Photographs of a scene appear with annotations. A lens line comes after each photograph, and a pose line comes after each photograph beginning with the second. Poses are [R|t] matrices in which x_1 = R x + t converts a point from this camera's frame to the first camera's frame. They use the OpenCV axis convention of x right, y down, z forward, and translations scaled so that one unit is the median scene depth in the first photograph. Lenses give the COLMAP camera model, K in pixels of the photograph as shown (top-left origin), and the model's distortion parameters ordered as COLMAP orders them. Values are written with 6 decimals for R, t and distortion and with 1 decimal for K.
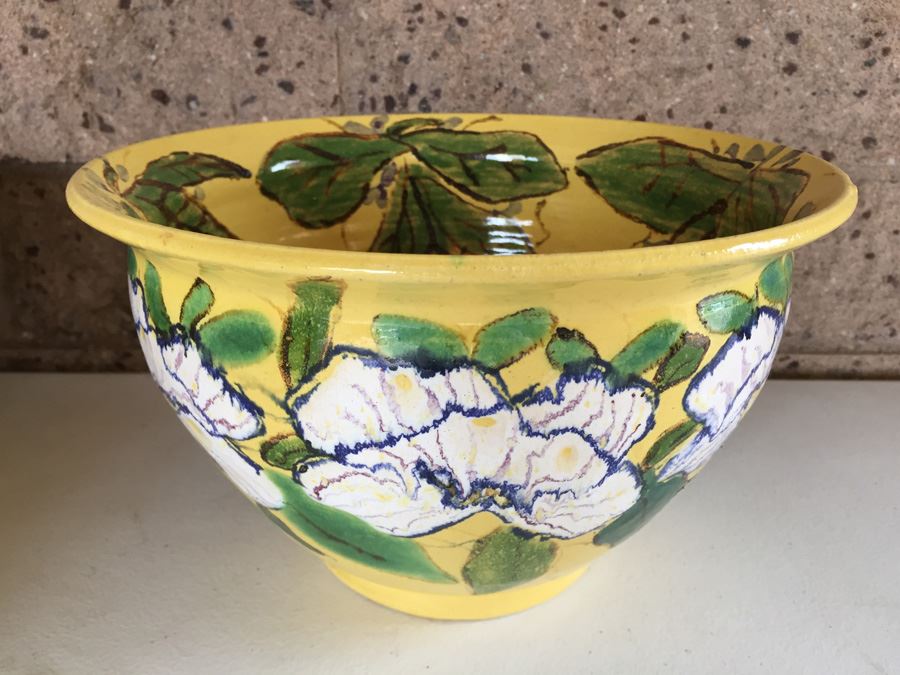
lens RADIAL K [[787.4, 0, 450.0], [0, 787.4, 337.5], [0, 0, 1]] dist [0.076821, -0.134022]
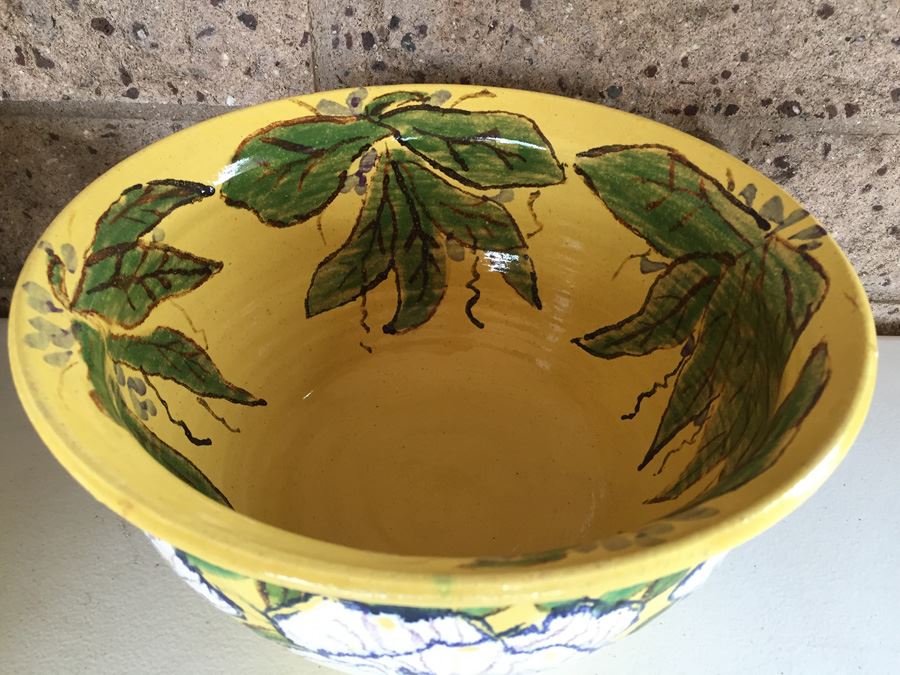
lens RADIAL K [[777.3, 0, 450.0], [0, 777.3, 337.5], [0, 0, 1]] dist [0.074870, -0.114562]
pose [[0.999629, 0.011136, 0.024847, -0.003588], [-0.017932, 0.955945, 0.292999, -0.244012], [-0.020489, -0.293336, 0.955790, 0.076934]]
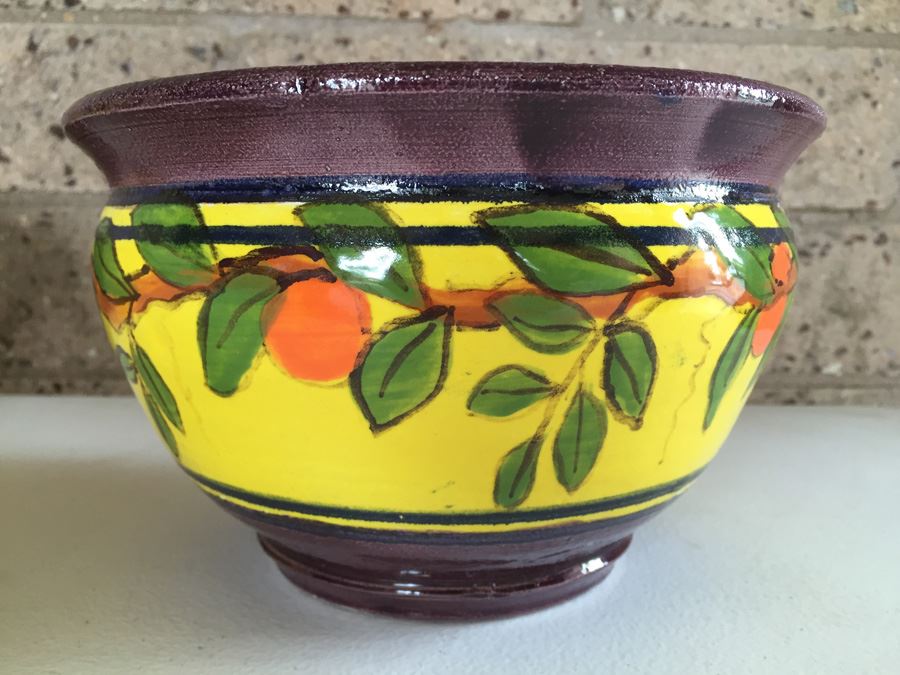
lens RADIAL K [[791.8, 0, 449.2], [0, 791.8, 340.3], [0, 0, 1]] dist [0.077449, -0.155820]
pose [[0.998345, 0.008915, 0.056810, 0.107874], [0.005453, 0.968783, -0.247852, 0.247468], [-0.057246, 0.247752, 0.967131, -0.002404]]
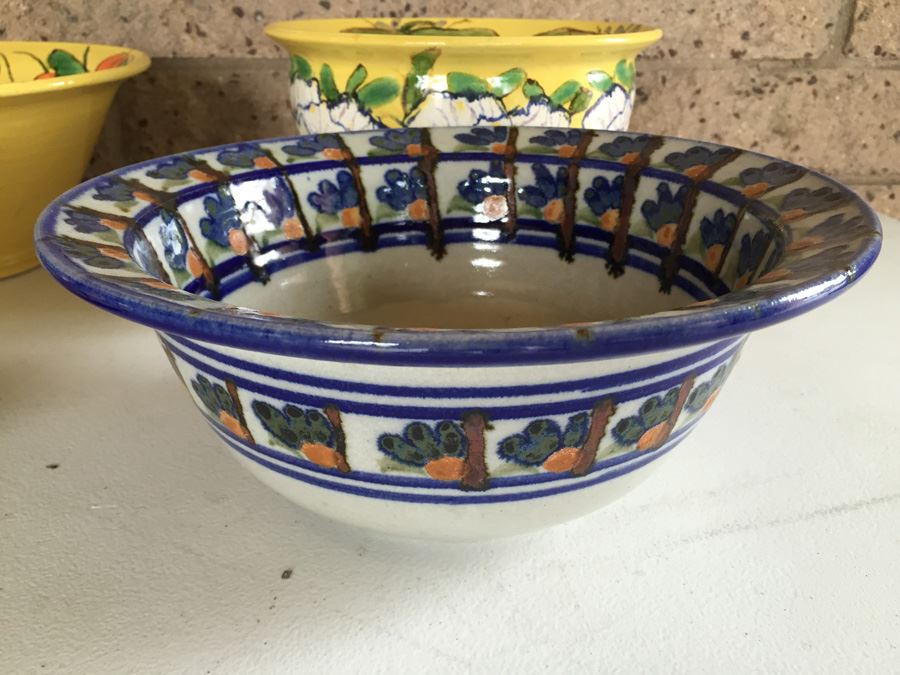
lens RADIAL K [[779.6, 0, 449.2], [0, 779.6, 337.3], [0, 0, 1]] dist [0.076829, -0.130119]
pose [[0.994208, -0.037663, 0.100653, -0.147558], [0.034592, 0.998886, 0.032085, 0.279811], [-0.101750, -0.028417, 0.994404, -0.539121]]
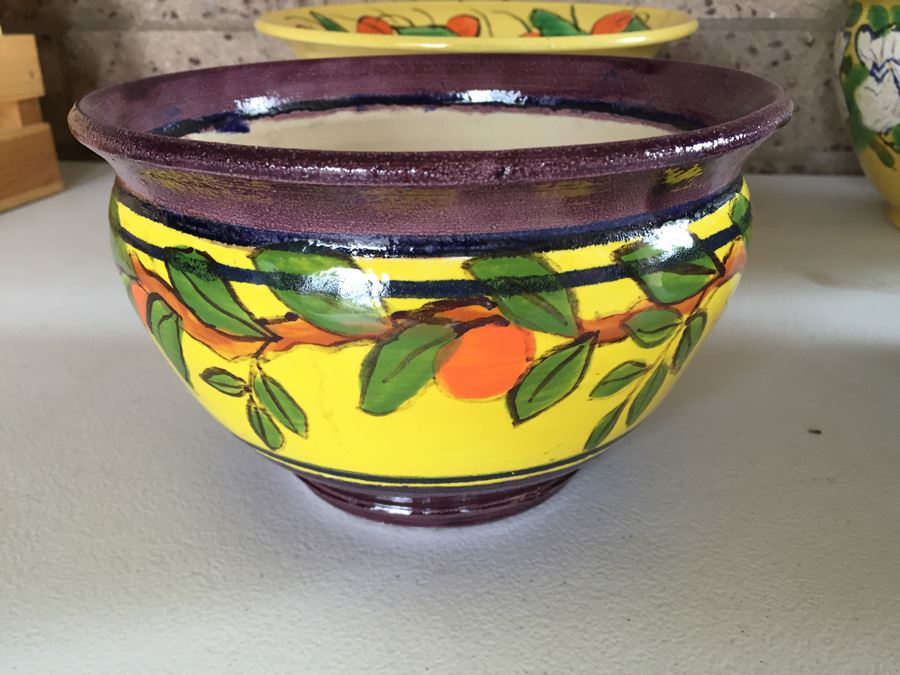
lens RADIAL K [[779.6, 0, 449.2], [0, 779.6, 337.3], [0, 0, 1]] dist [0.076829, -0.130119]
pose [[0.903477, -0.172587, 0.392356, -0.104039], [0.158008, 0.984994, 0.069427, 0.111709], [-0.398451, -0.000730, 0.917190, -0.023047]]
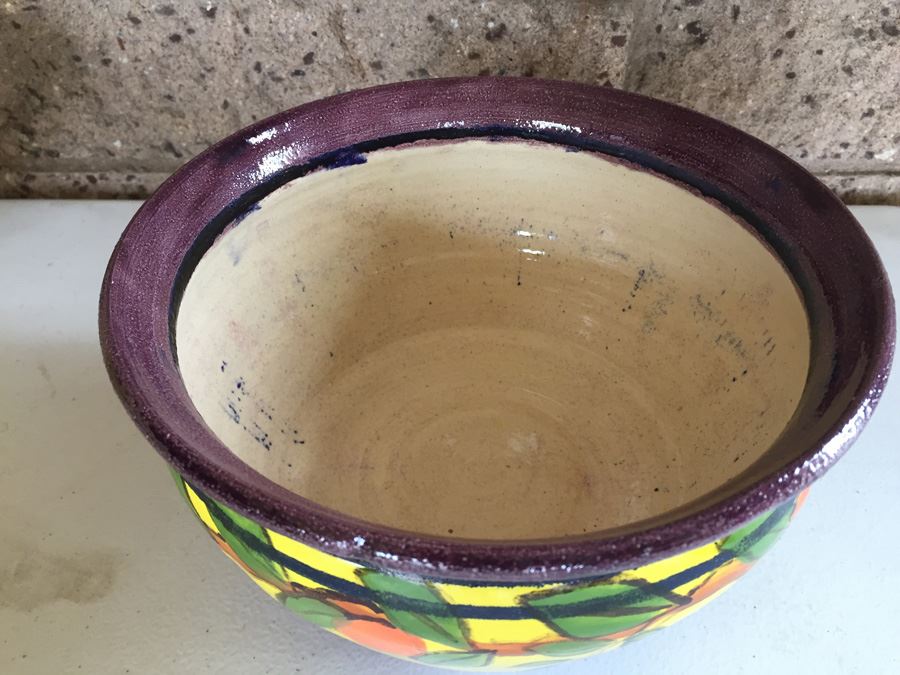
lens RADIAL K [[779.6, 0, 449.2], [0, 779.6, 337.3], [0, 0, 1]] dist [0.076829, -0.130119]
pose [[0.999674, -0.005177, 0.024992, 0.096087], [-0.003392, 0.943581, 0.331126, -0.130619], [-0.025296, -0.331103, 0.943256, 0.001500]]
